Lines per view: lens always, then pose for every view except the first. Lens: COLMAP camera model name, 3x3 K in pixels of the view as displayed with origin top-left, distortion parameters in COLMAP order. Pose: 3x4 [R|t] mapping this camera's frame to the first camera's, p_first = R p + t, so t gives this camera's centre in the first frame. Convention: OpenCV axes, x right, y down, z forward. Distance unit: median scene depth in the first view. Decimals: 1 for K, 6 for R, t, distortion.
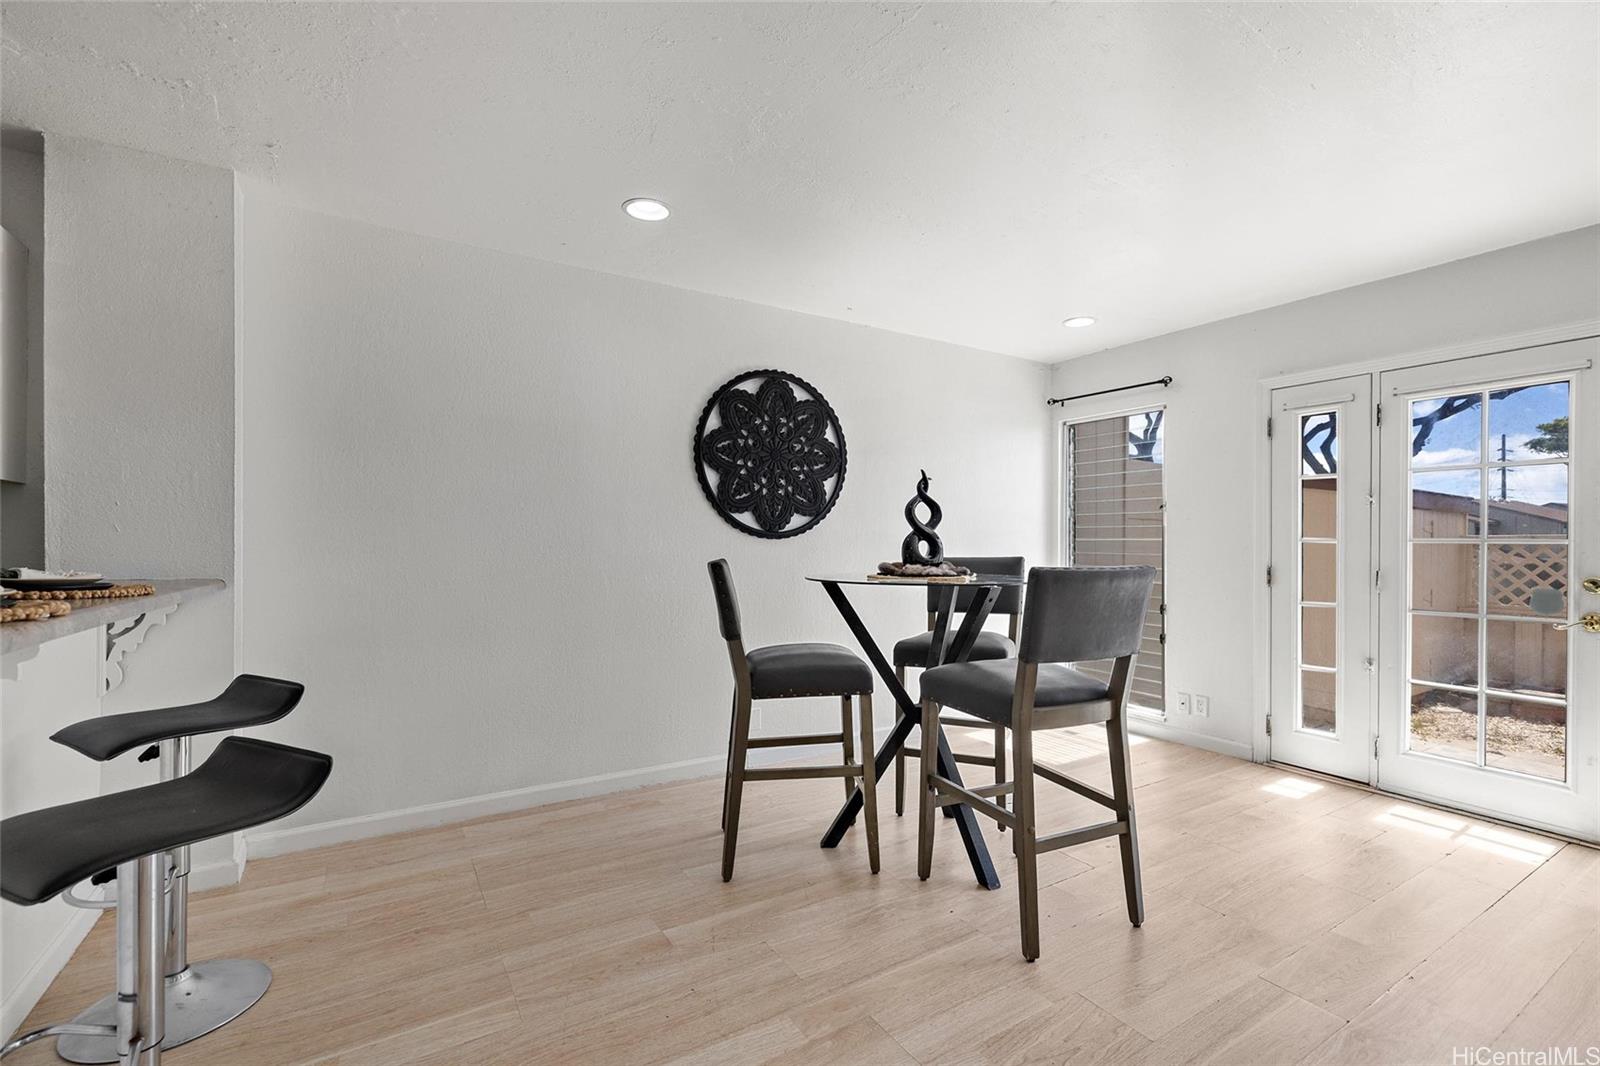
lens RADIAL K [[675.9, 0, 803.5], [0, 675.9, 543.6], [0, 0, 1]] dist [0.001768, 0.000241]
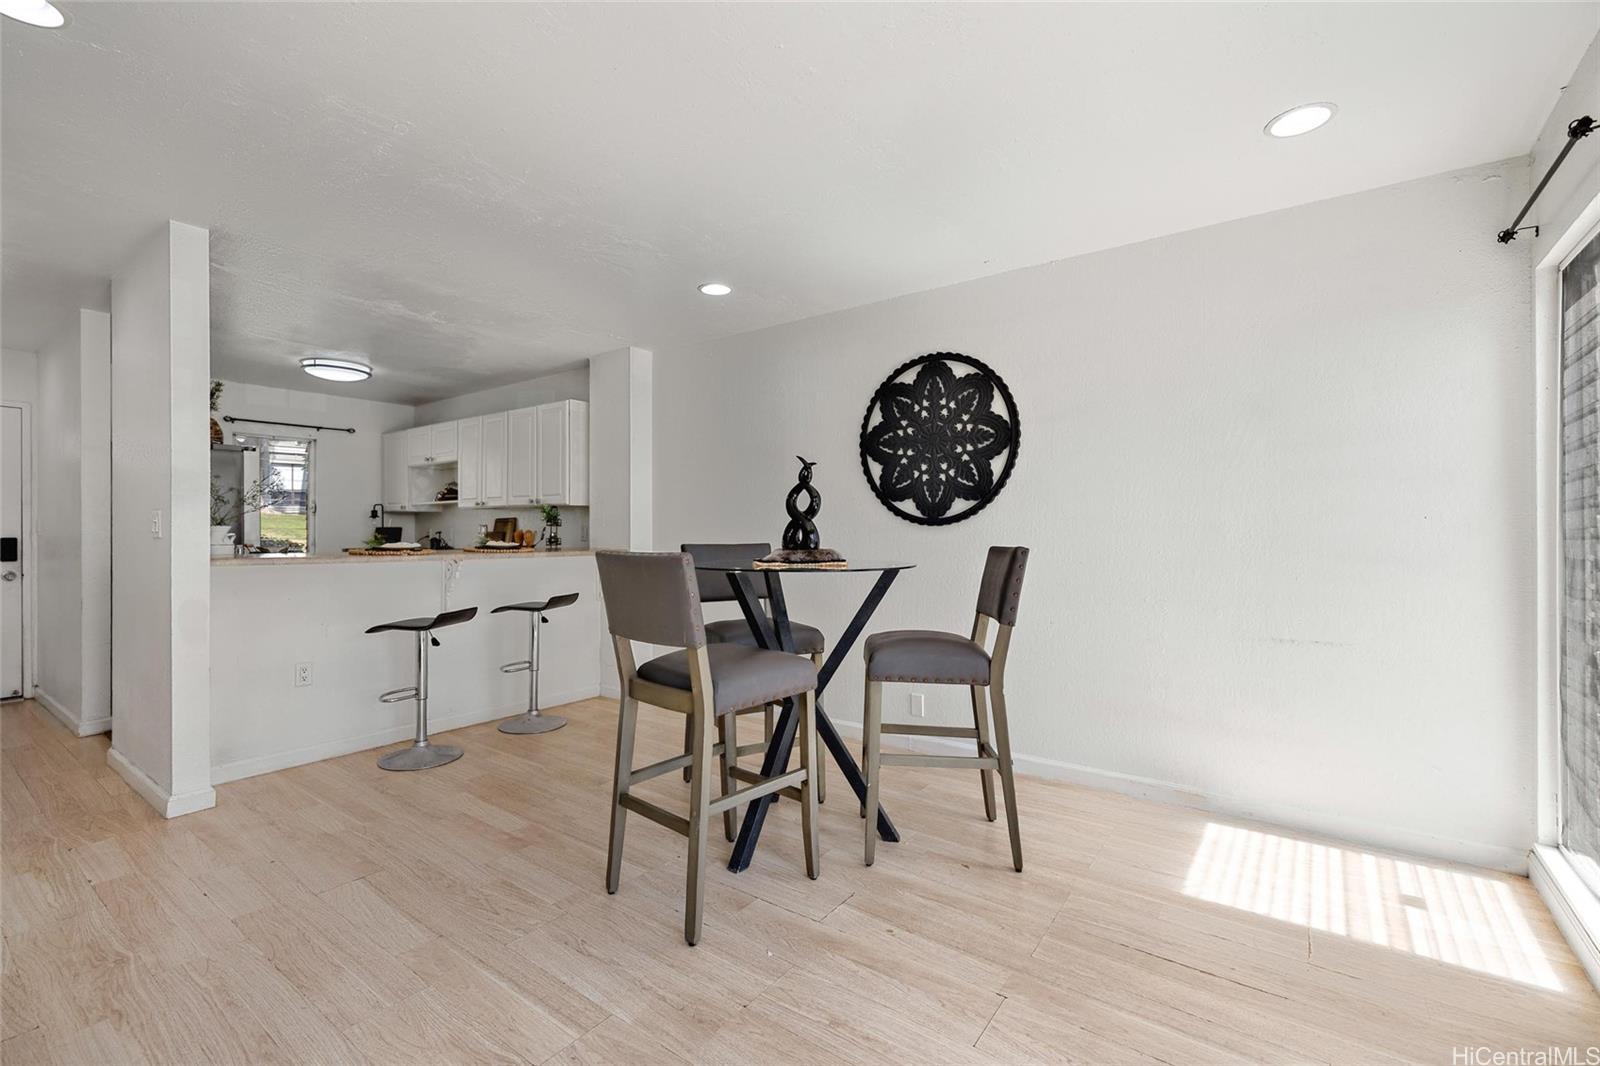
lens RADIAL K [[695.0, 0, 795.5], [0, 695.0, 524.2], [0, 0, 1]] dist [-0.001685, -0.000170]
pose [[0.388982, -0.007330, -0.921216, 0.814380], [0.003455, 0.999973, -0.006497, -0.003337], [0.921239, -0.000656, 0.388997, 0.432231]]
